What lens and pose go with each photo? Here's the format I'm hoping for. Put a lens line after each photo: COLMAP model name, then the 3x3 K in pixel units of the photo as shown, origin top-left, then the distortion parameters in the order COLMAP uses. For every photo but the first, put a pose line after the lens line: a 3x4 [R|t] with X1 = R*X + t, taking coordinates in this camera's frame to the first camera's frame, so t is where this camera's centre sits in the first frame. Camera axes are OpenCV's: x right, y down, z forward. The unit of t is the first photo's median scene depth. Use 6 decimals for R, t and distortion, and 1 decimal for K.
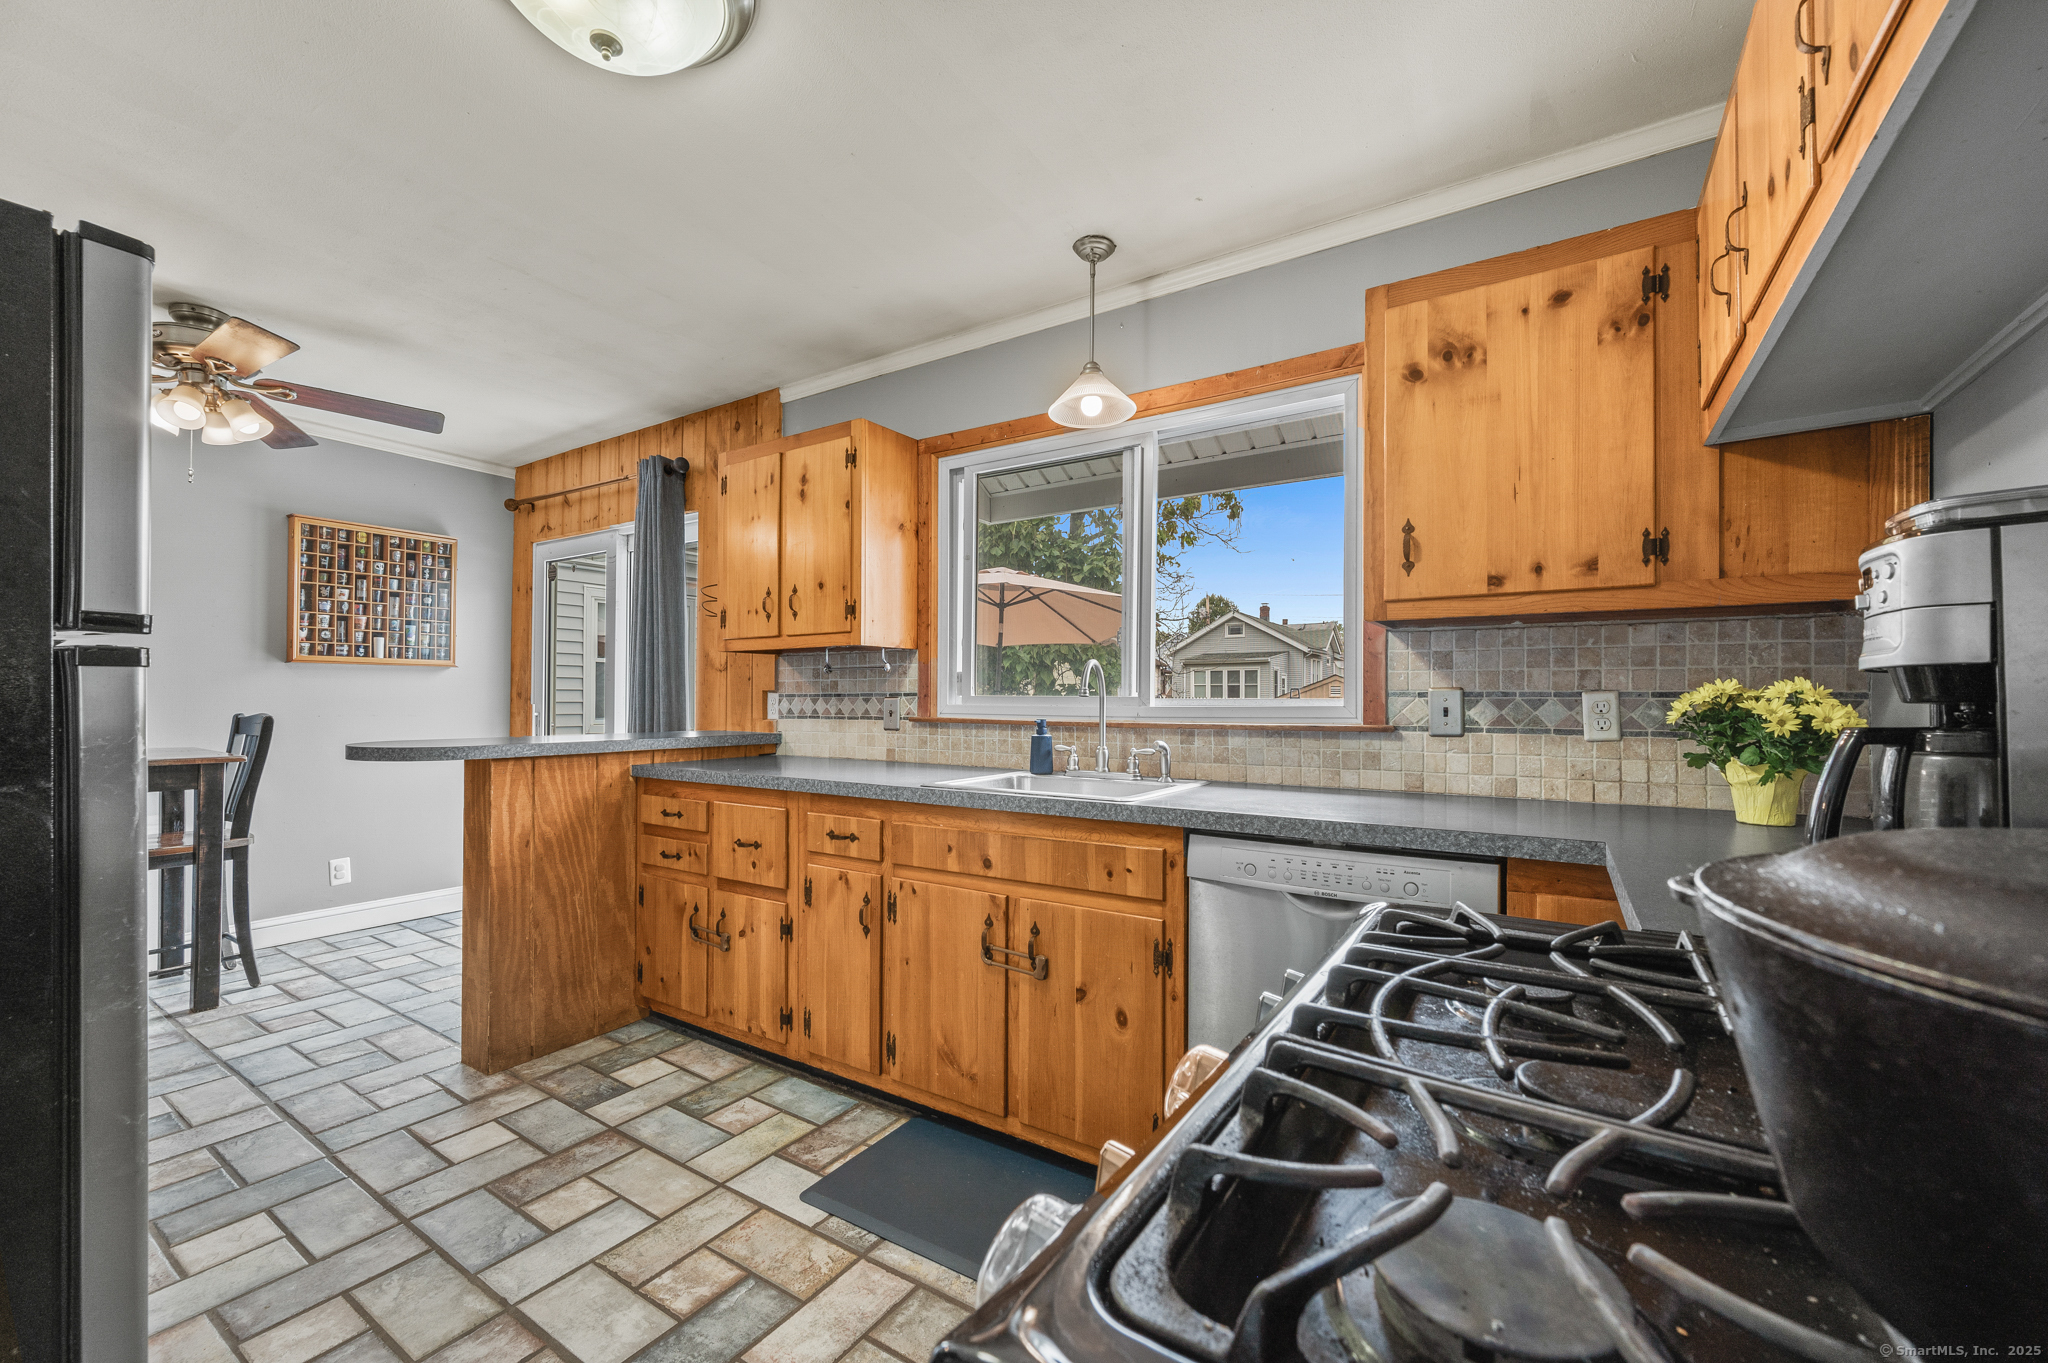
lens RADIAL K [[831.2, 0, 1049.7], [0, 831.2, 689.7], [0, 0, 1]] dist [0.001002, 0.000084]
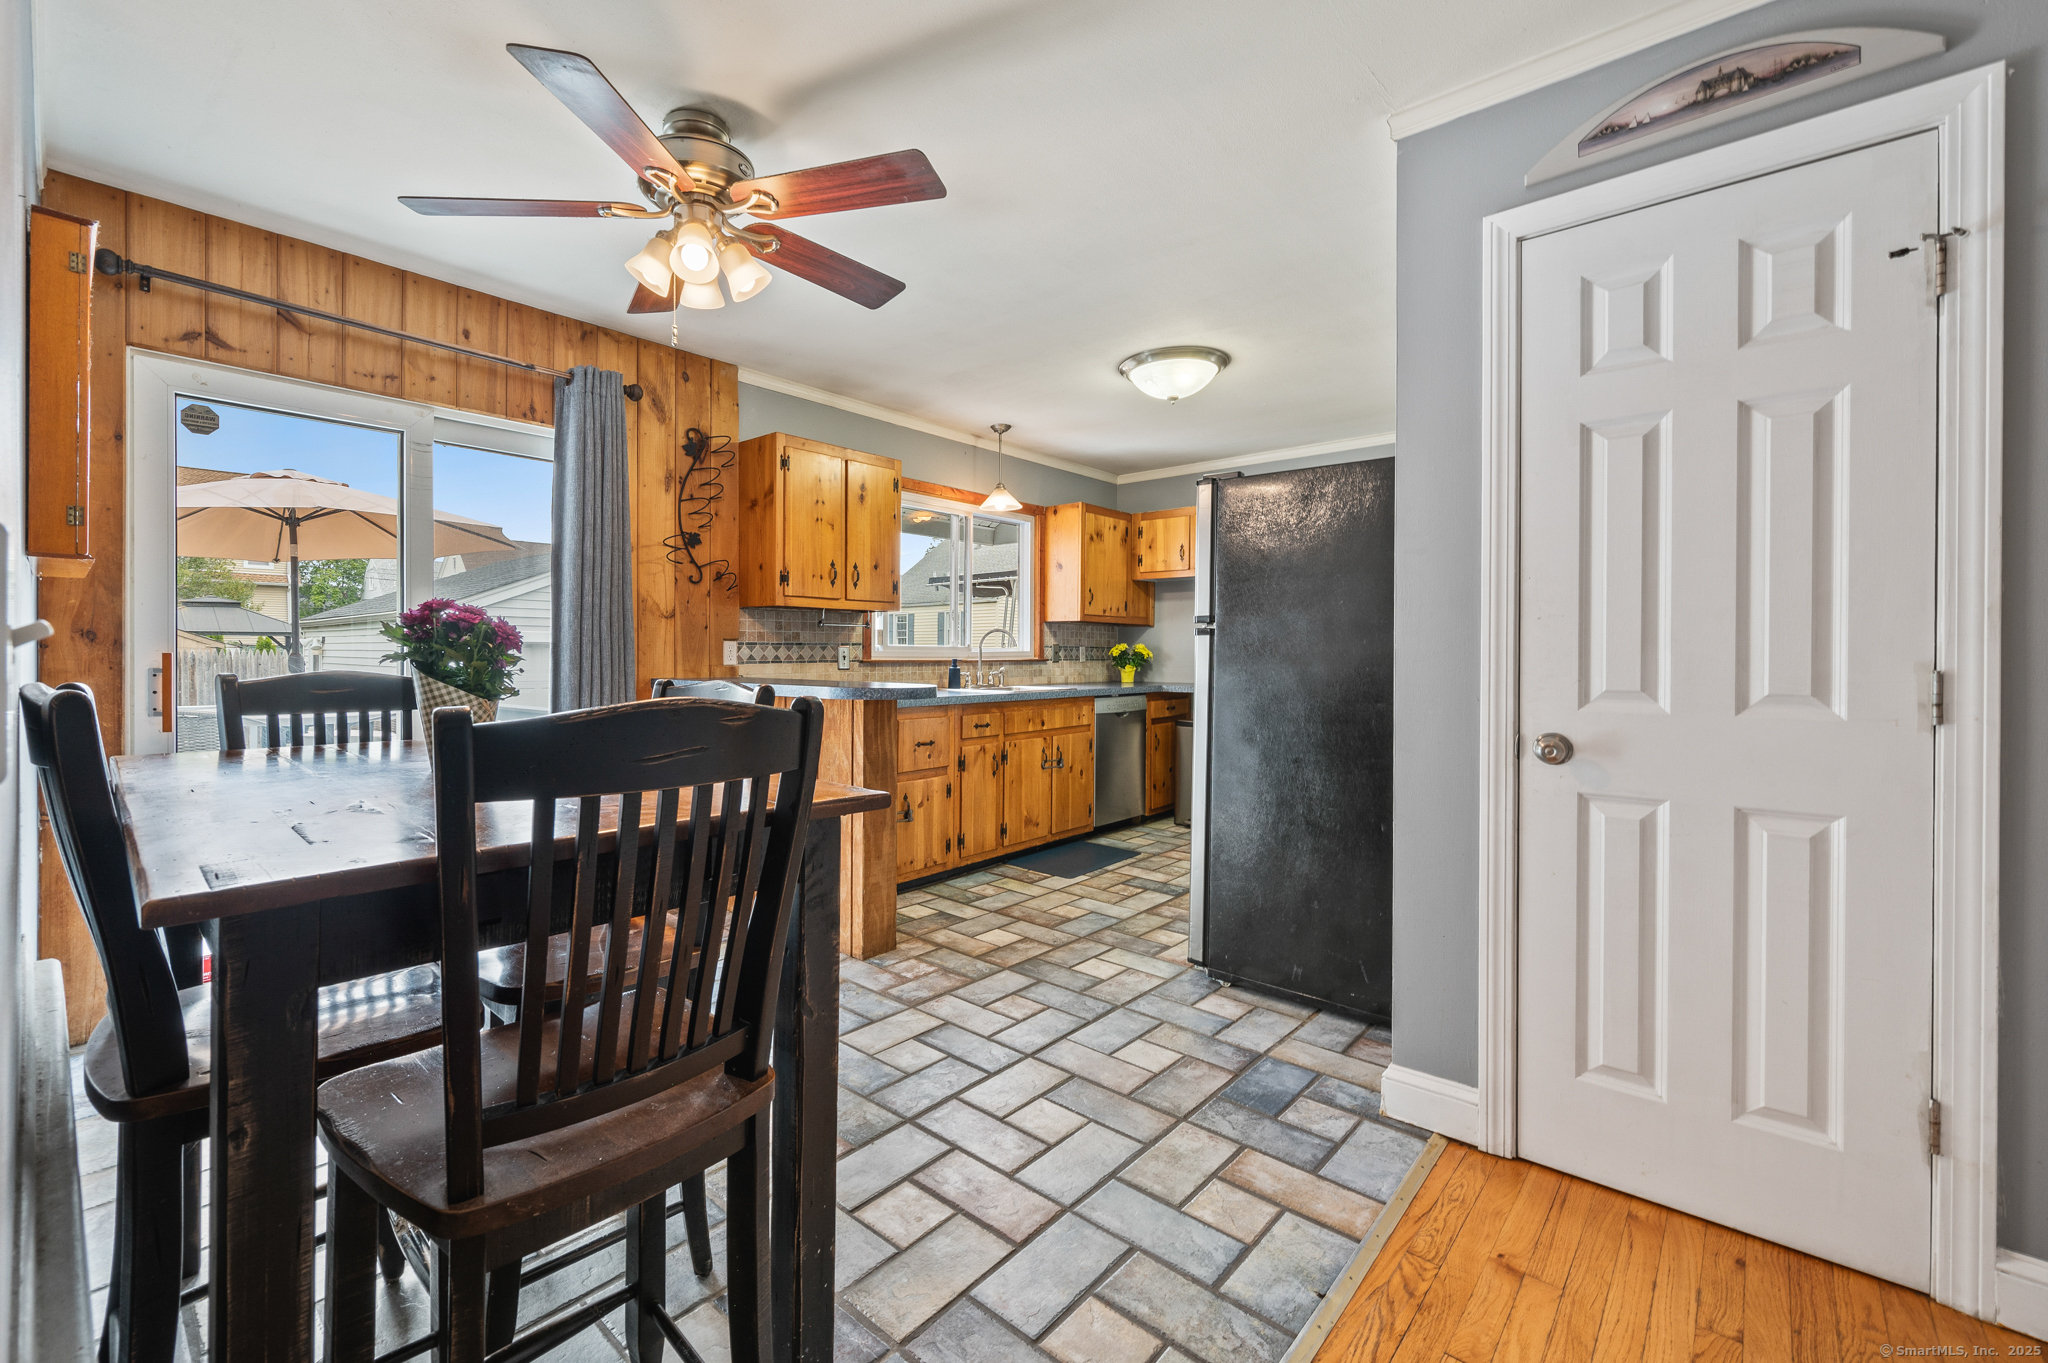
lens RADIAL K [[859.1, 0, 951.1], [0, 859.1, 652.5], [0, 0, 1]] dist [-0.001394, -0.000090]
pose [[0.170397, -0.003929, 0.985368, -1.758906], [-0.016431, 0.999842, 0.006828, 0.008002], [-0.985238, -0.017354, 0.170306, 0.644882]]
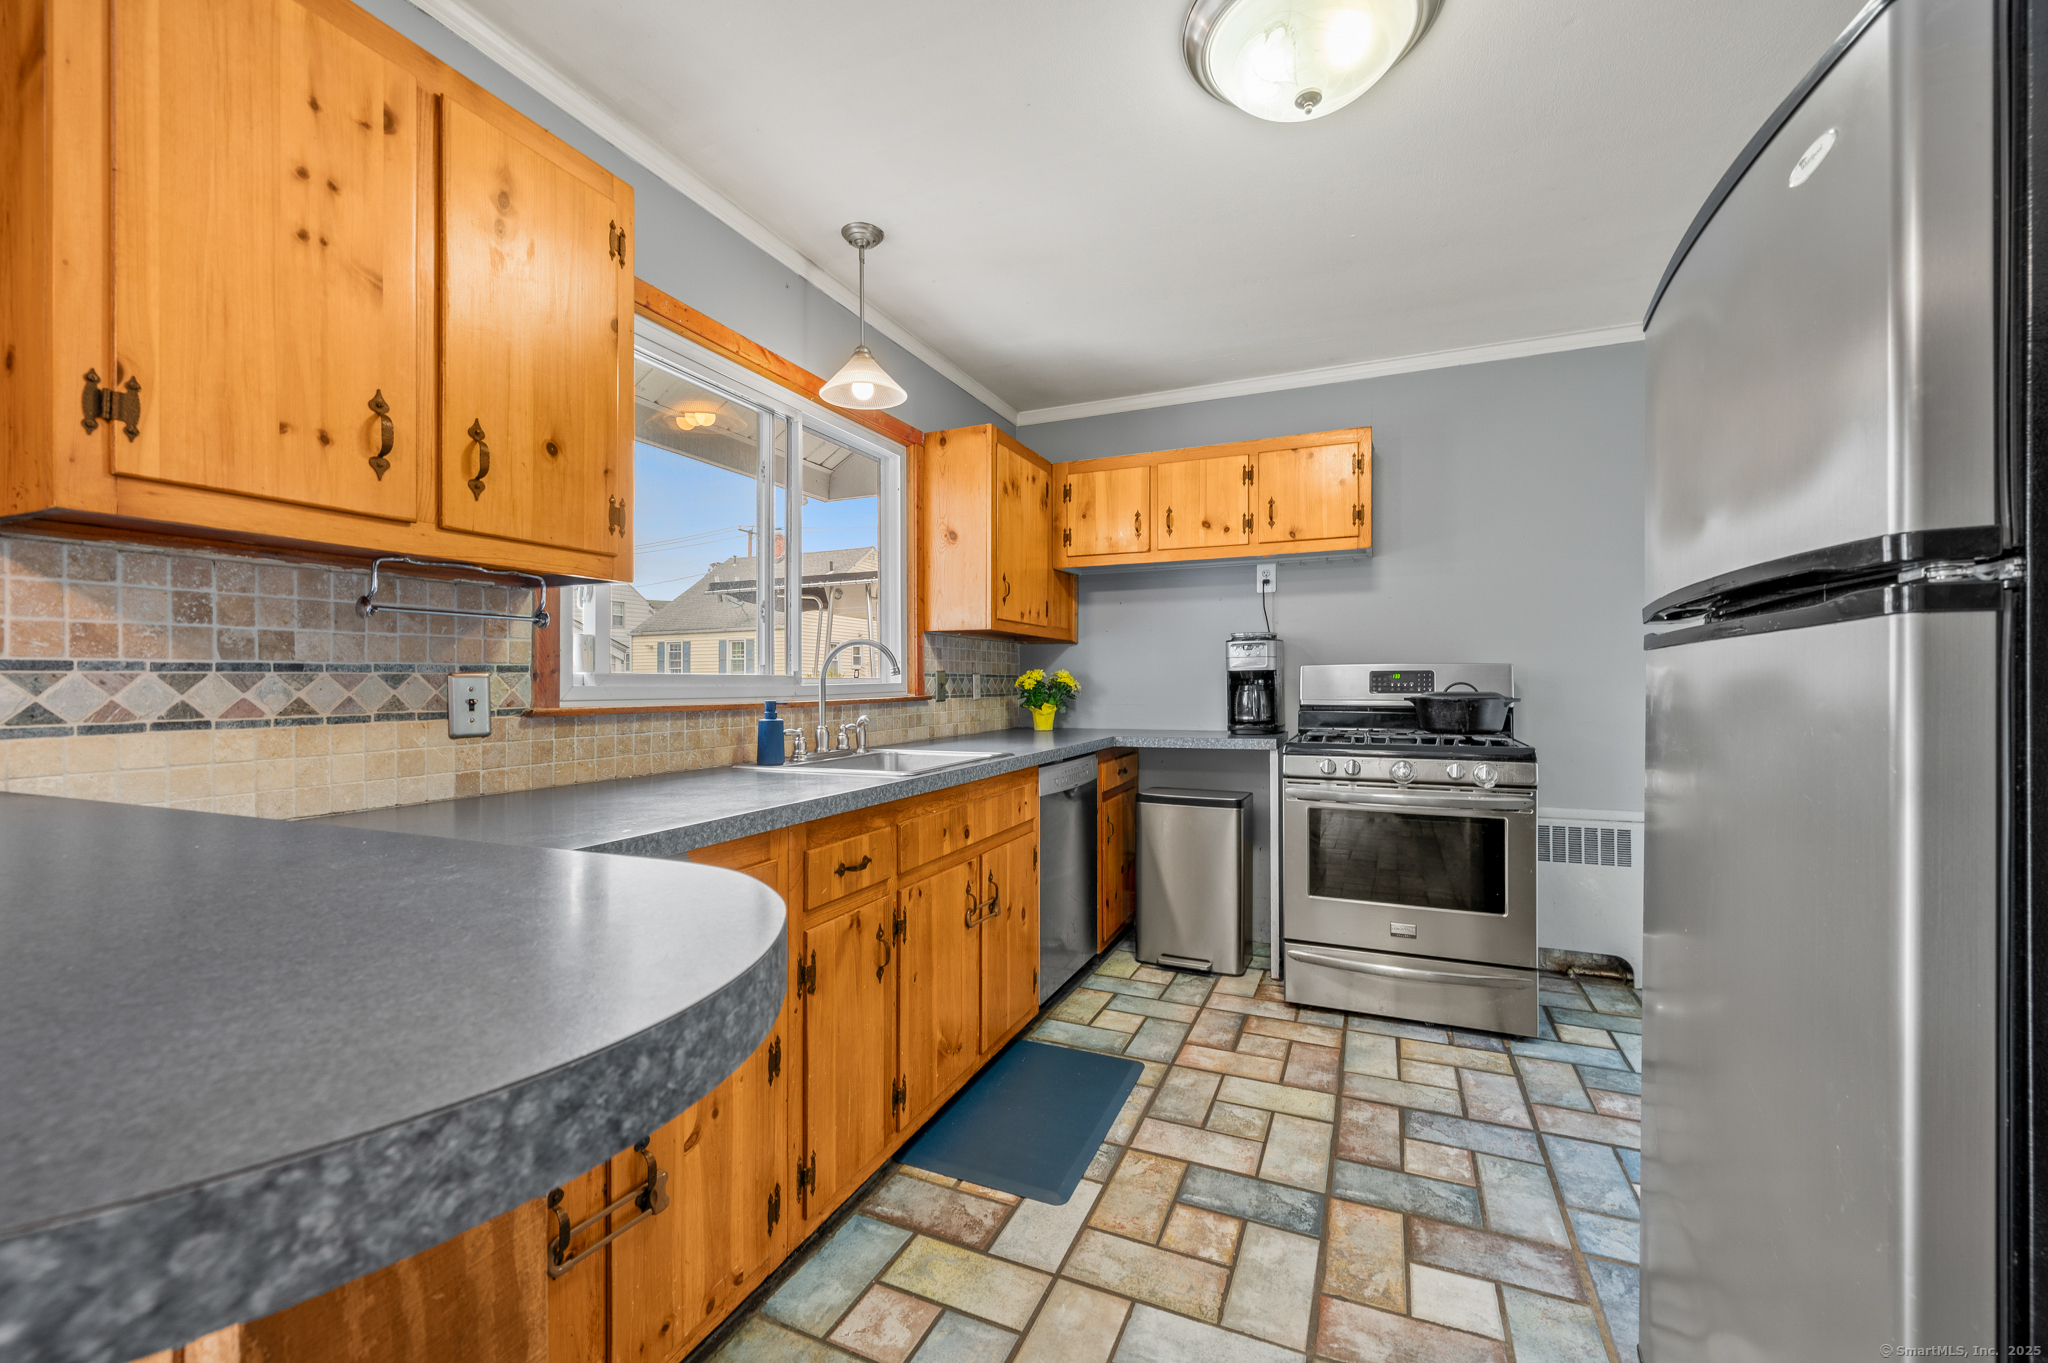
lens RADIAL K [[830.9, 0, 1019.8], [0, 830.9, 680.2], [0, 0, 1]] dist [-0.001243, 0.000003]
pose [[-0.161651, -0.000710, 0.986848, -0.843141], [-0.009568, 0.999954, -0.000847, 0.011745], [-0.986802, -0.009579, -0.161650, 0.831928]]
